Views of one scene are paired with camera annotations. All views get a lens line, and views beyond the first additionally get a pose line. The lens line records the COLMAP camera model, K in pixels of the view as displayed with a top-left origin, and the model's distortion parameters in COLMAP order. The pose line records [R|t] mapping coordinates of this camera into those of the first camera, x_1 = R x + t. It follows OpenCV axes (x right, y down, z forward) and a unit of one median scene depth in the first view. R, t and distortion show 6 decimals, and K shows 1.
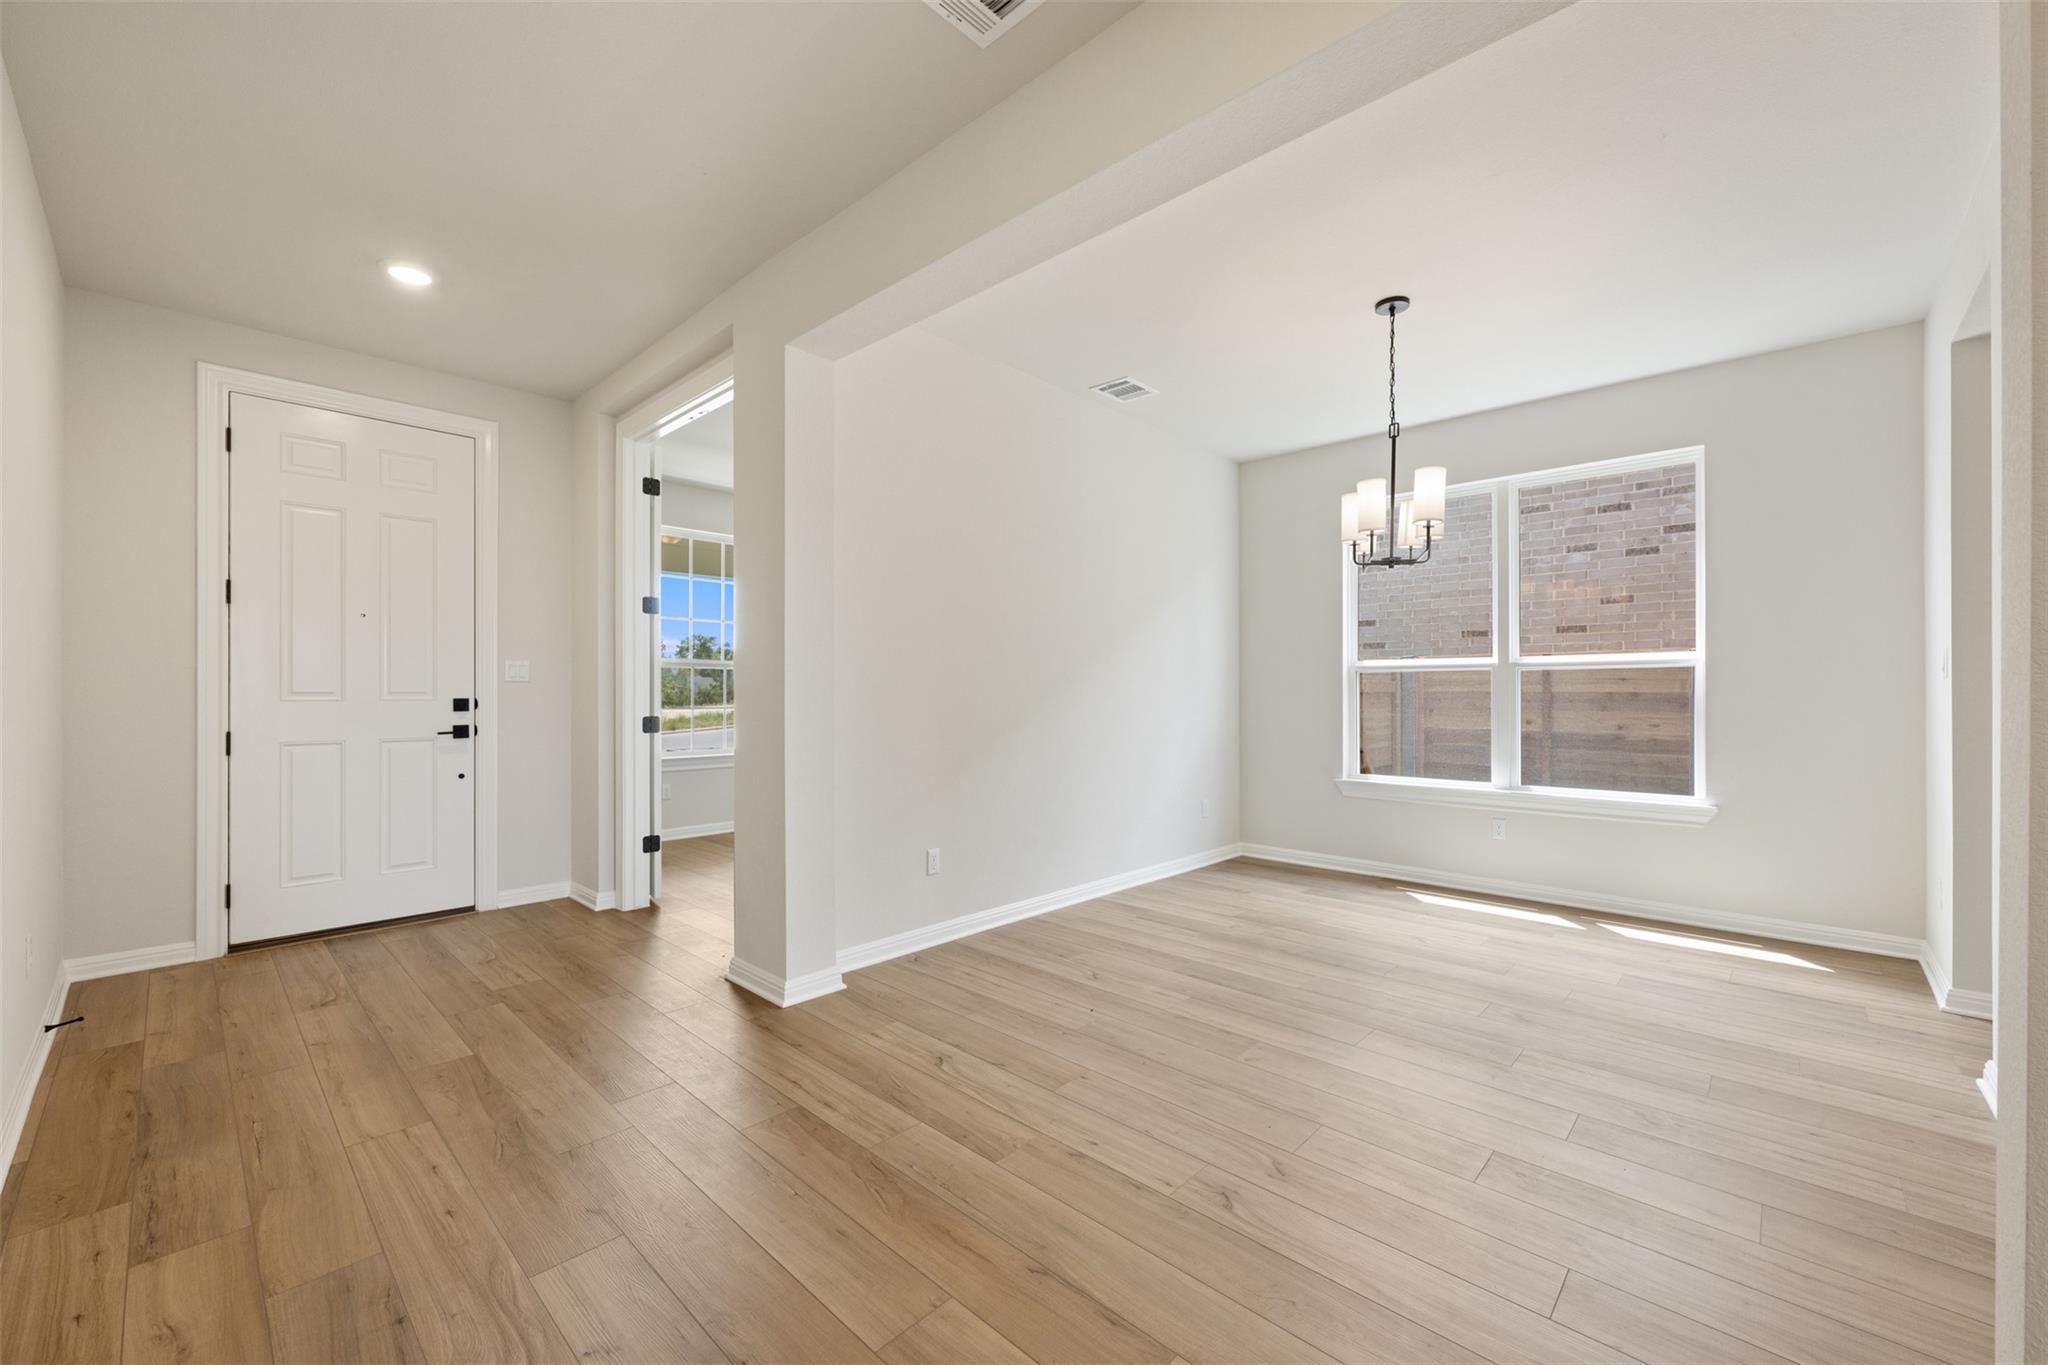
lens RADIAL K [[811.8, 0, 1027.8], [0, 811.8, 687.9], [0, 0, 1]] dist [-0.001180, 0.000514]
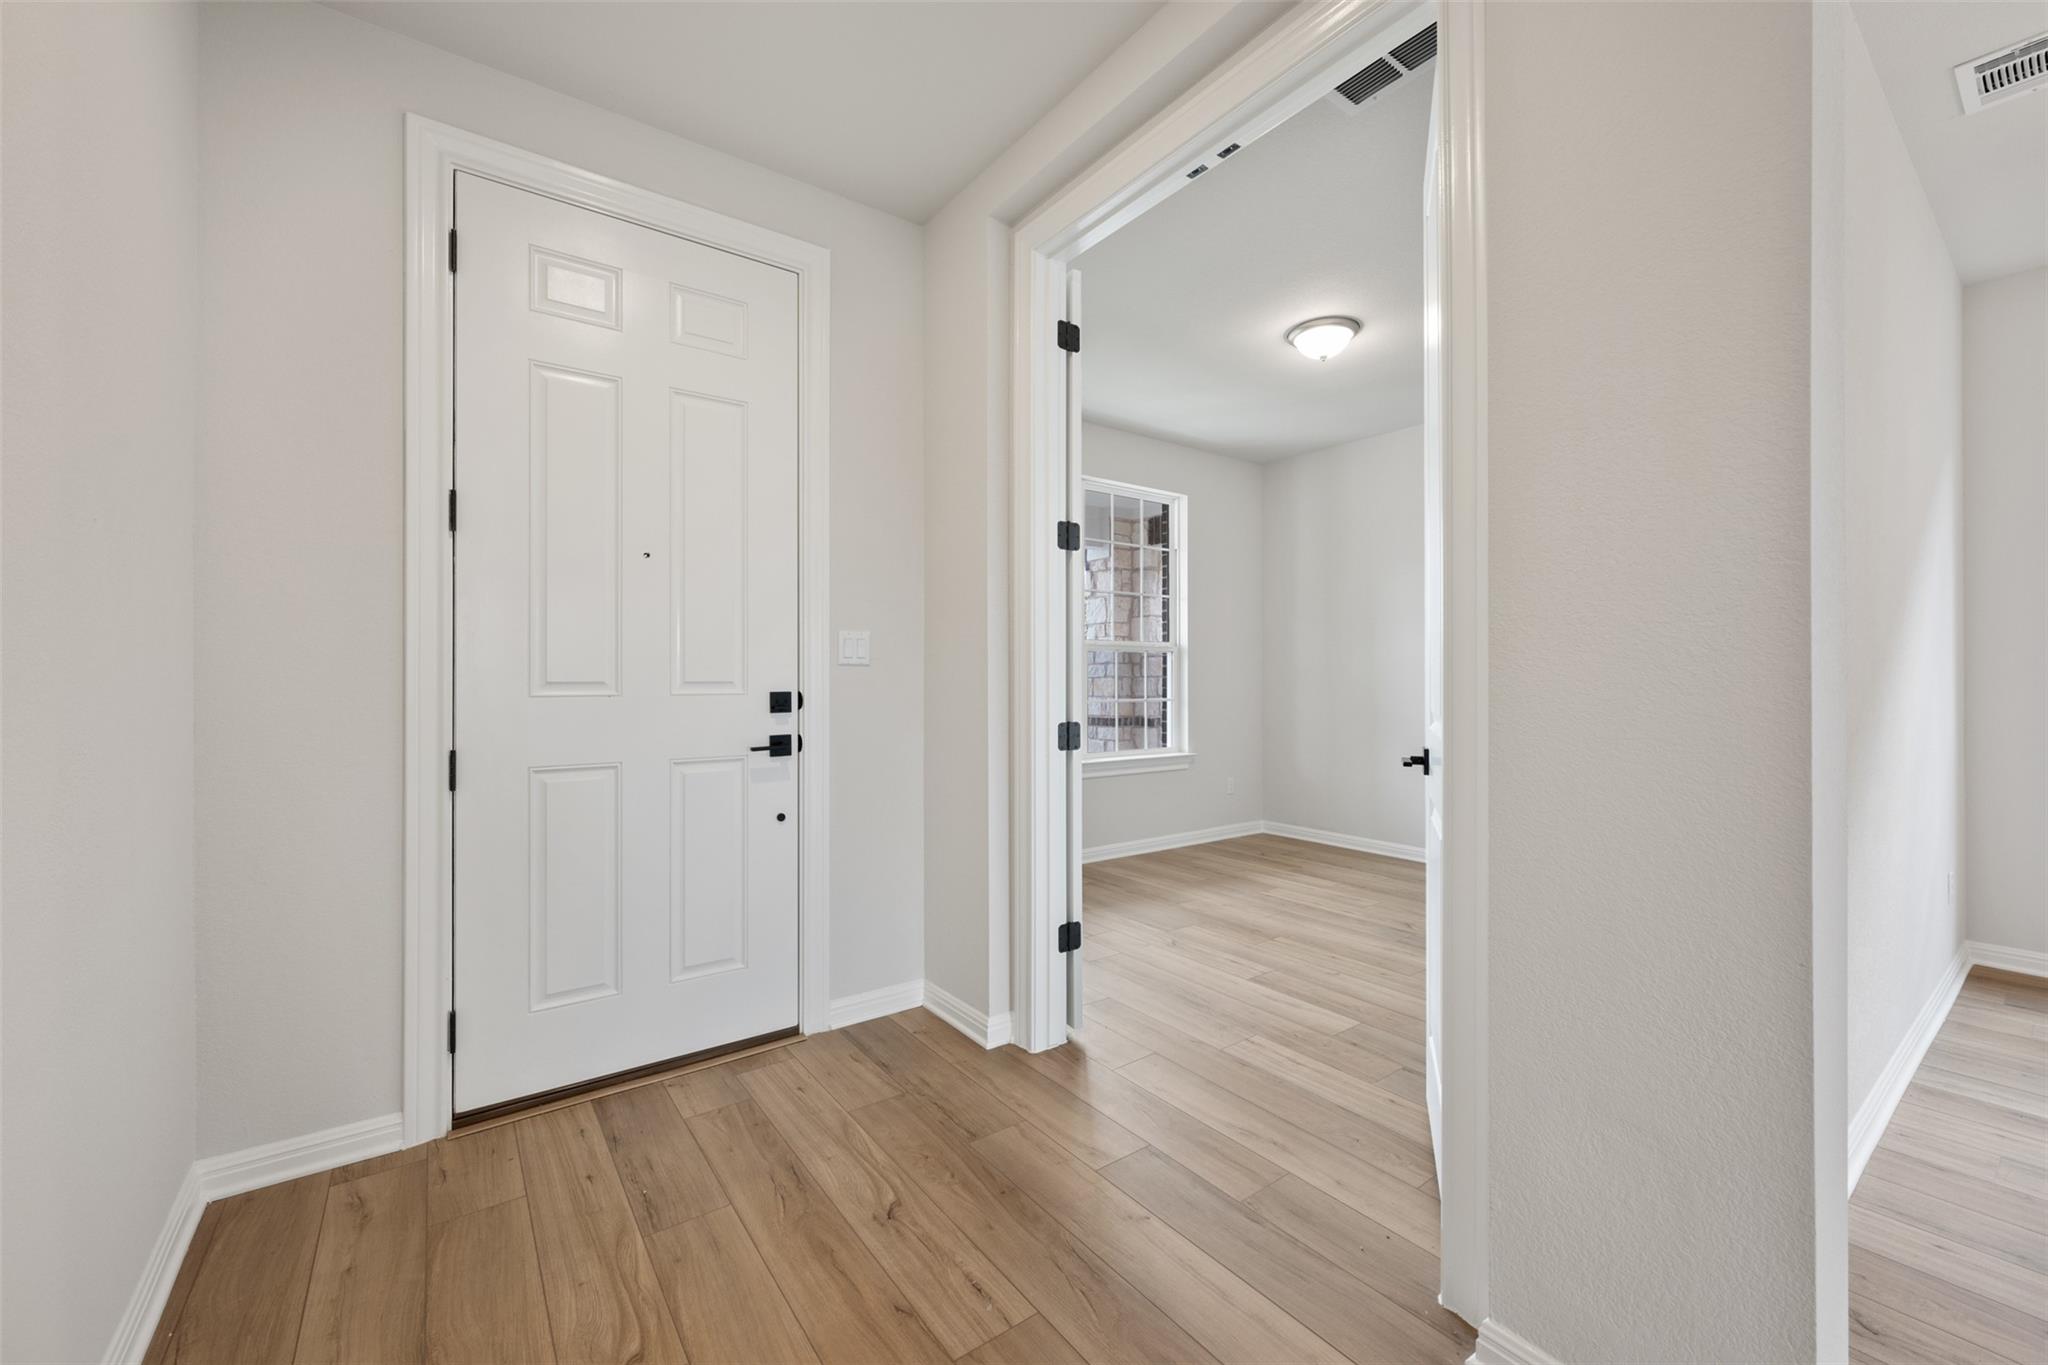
lens RADIAL K [[811.8, 0, 1023.4], [0, 811.8, 675.7], [0, 0, 1]] dist [-0.001180, 0.000514]
pose [[0.983239, -0.002189, -0.182309, -0.476660], [0.001778, 0.999995, -0.002418, 0.003079], [0.182314, 0.002053, 0.983238, 0.502560]]
